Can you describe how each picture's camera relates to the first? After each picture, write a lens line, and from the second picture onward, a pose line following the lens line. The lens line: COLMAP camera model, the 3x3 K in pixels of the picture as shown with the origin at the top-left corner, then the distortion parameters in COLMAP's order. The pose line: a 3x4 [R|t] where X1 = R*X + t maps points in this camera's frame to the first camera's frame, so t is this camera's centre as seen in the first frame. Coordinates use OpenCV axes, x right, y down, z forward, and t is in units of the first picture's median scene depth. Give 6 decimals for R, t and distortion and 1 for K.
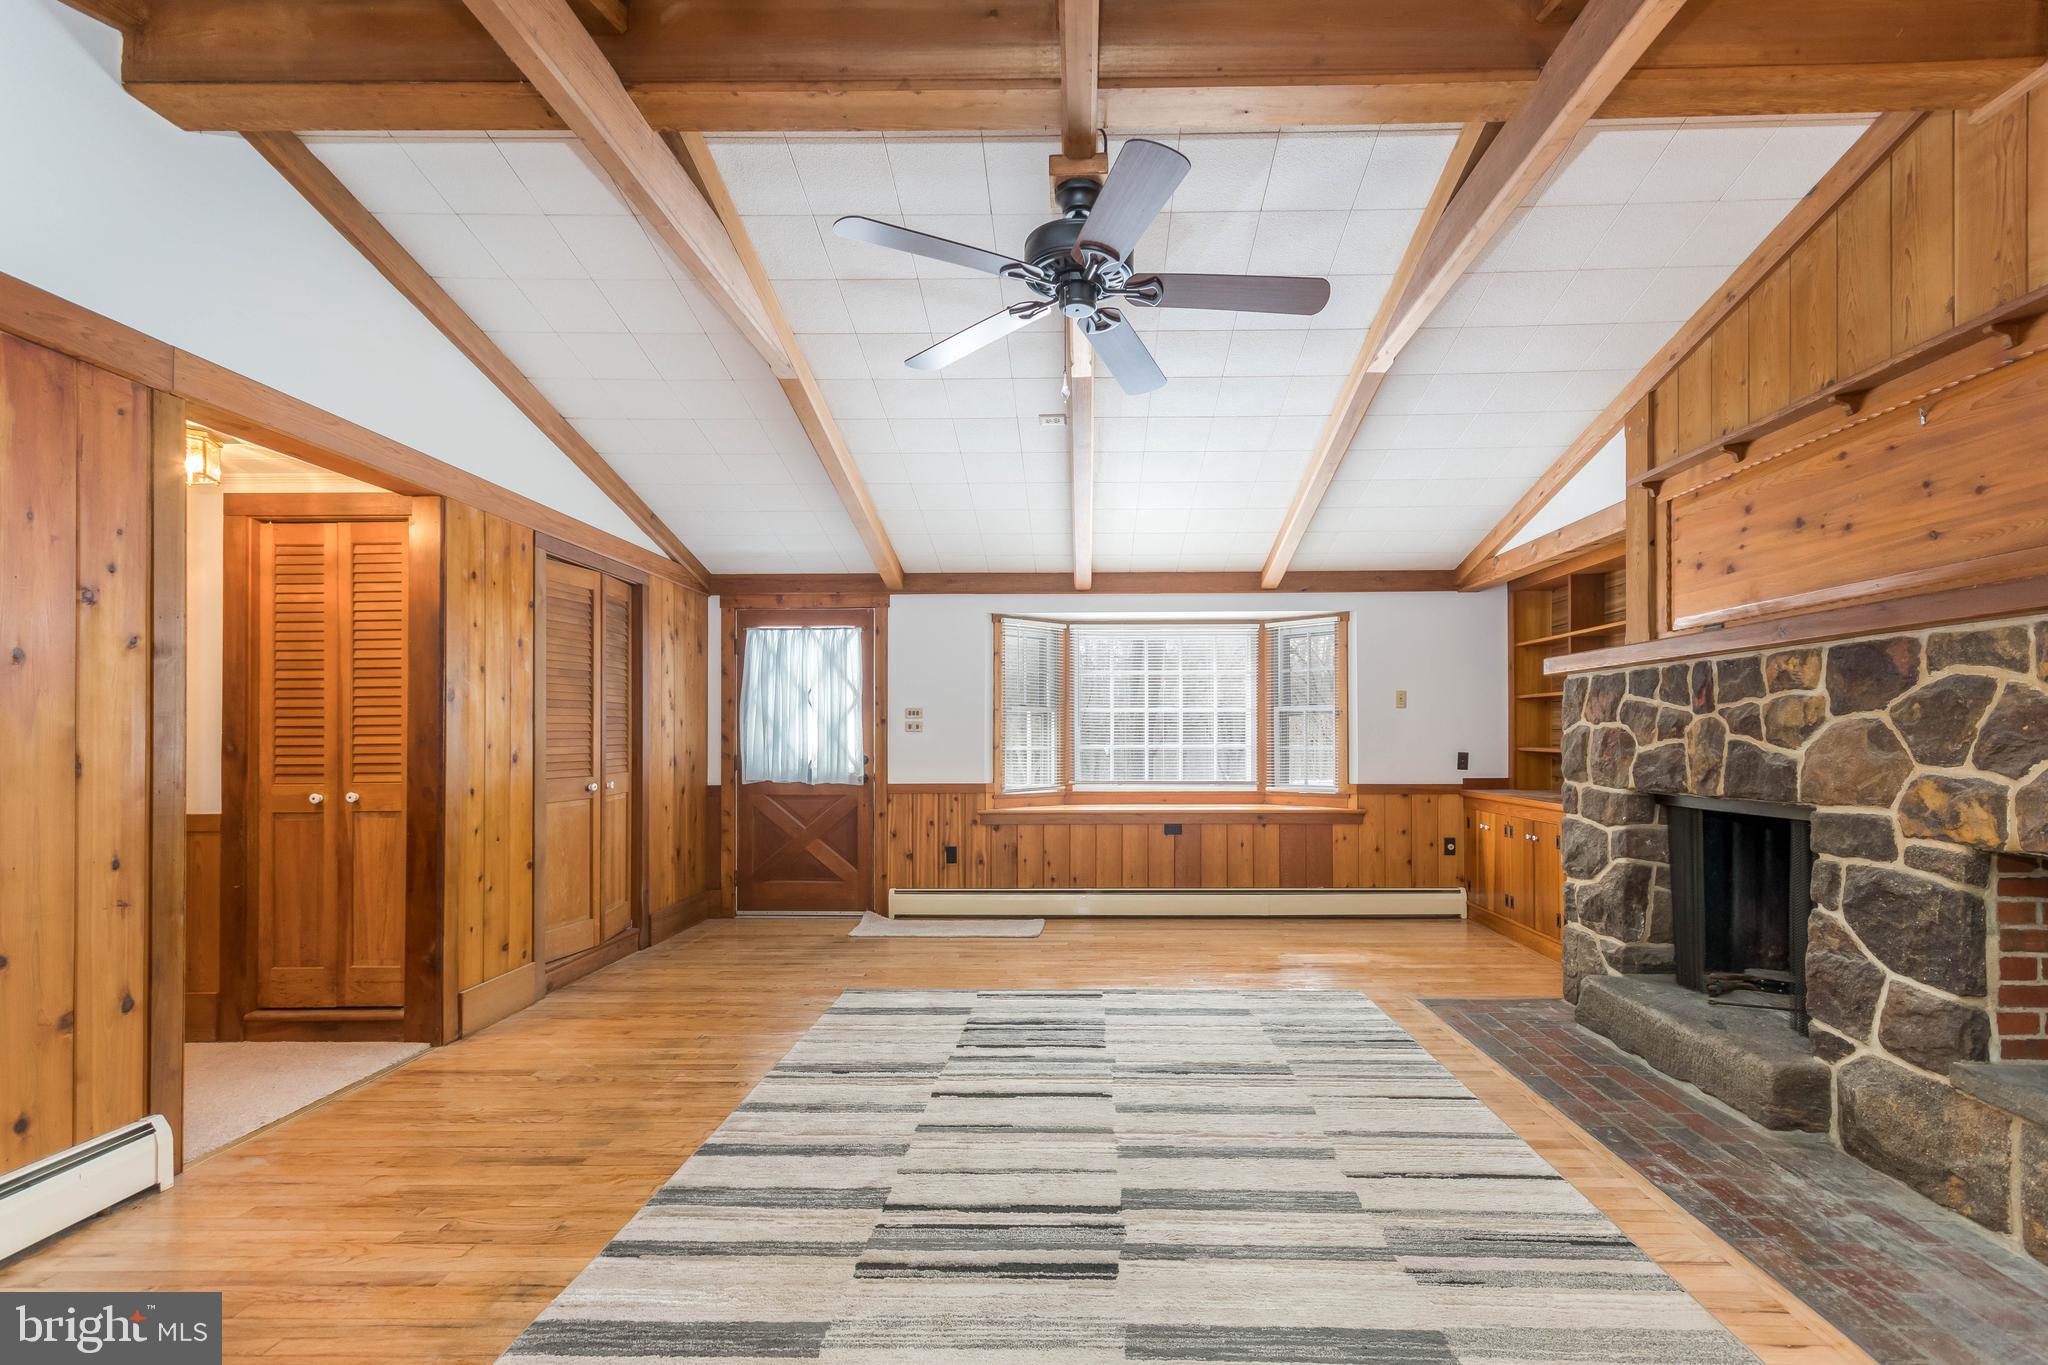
lens RADIAL K [[915.3, 0, 1147.7], [0, 915.3, 732.7], [0, 0, 1]] dist [0.008977, 0.000786]
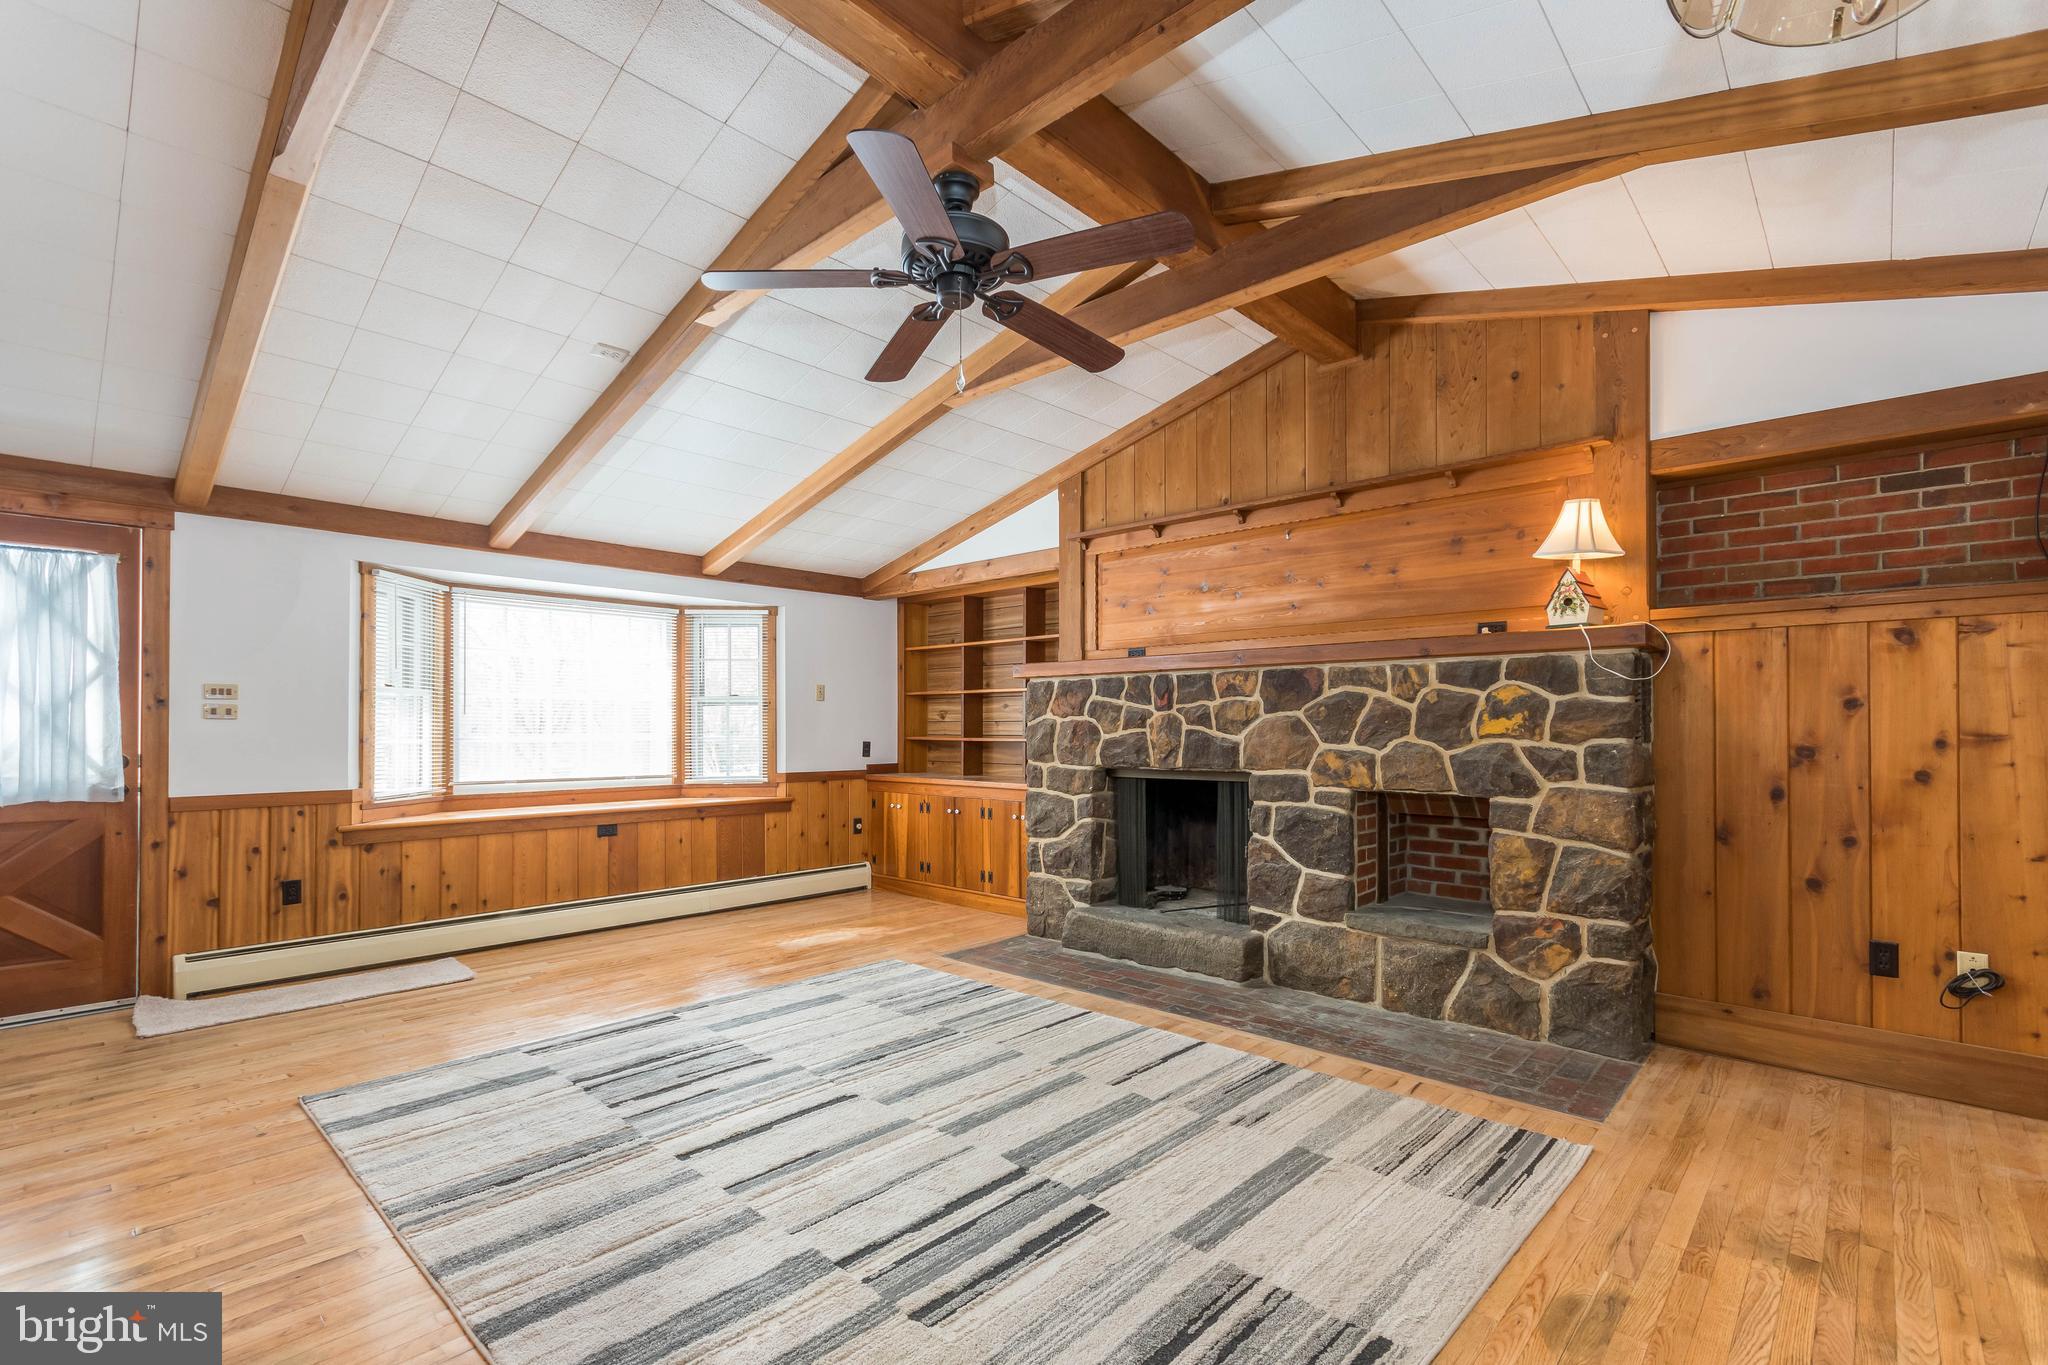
lens RADIAL K [[852.3, 0, 1065.6], [0, 852.3, 723.3], [0, 0, 1]] dist [0.001273, 0.000785]
pose [[0.697504, 0.005233, 0.716562, -0.442514], [-0.003369, 0.999986, -0.004023, 0.004234], [-0.716573, 0.000392, 0.697512, 0.174632]]
